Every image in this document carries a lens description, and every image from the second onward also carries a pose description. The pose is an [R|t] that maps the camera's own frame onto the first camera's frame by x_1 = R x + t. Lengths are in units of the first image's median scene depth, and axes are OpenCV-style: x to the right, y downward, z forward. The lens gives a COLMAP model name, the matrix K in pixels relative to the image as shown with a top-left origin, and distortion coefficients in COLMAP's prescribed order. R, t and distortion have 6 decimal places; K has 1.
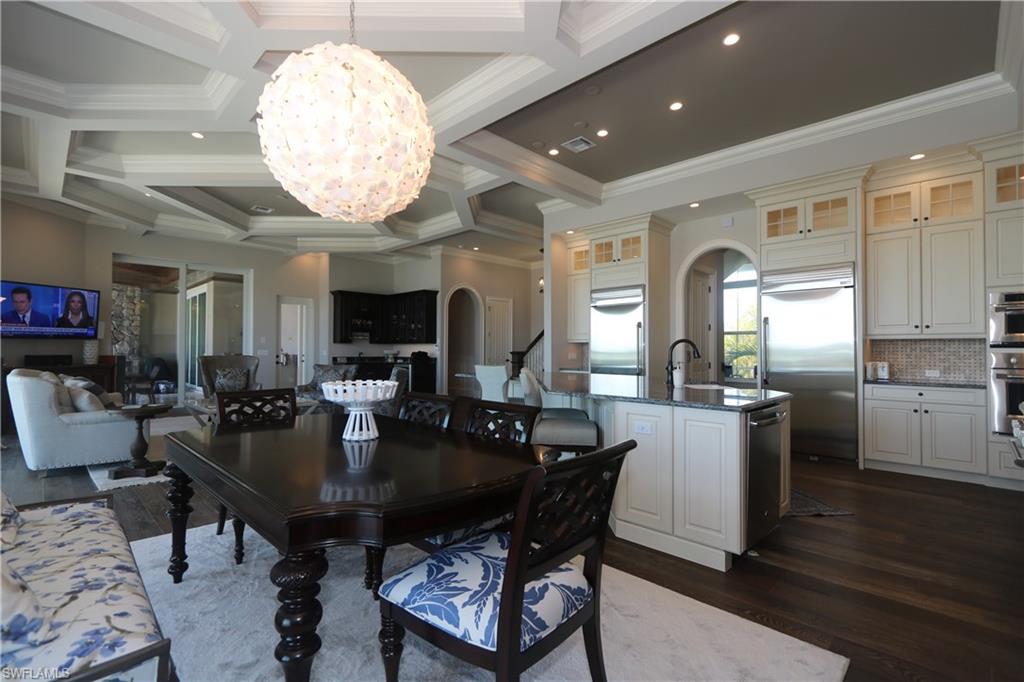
lens RADIAL K [[476.4, 0, 512.0], [0, 476.4, 341.0], [0, 0, 1]] dist [0.004277, 0.000060]
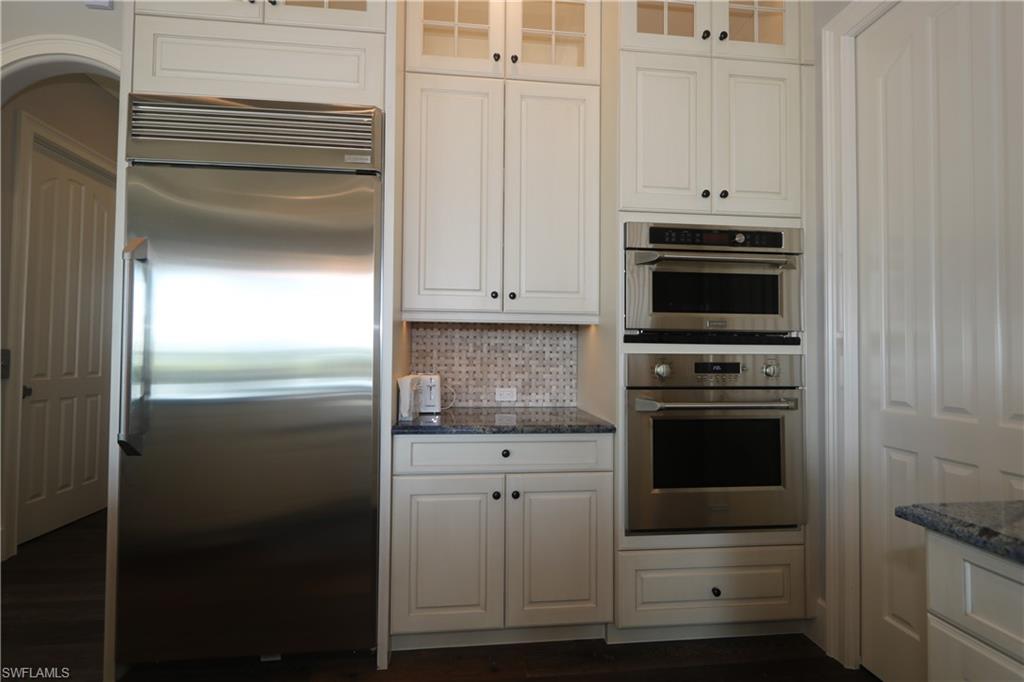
lens RADIAL K [[476.4, 0, 512.0], [0, 476.4, 341.0], [0, 0, 1]] dist [0.004277, 0.000060]
pose [[0.638464, 0.022425, 0.769325, 0.500956], [-0.019384, 0.999727, -0.013054, 0.017813], [-0.769407, -0.006578, 0.638725, 0.682183]]
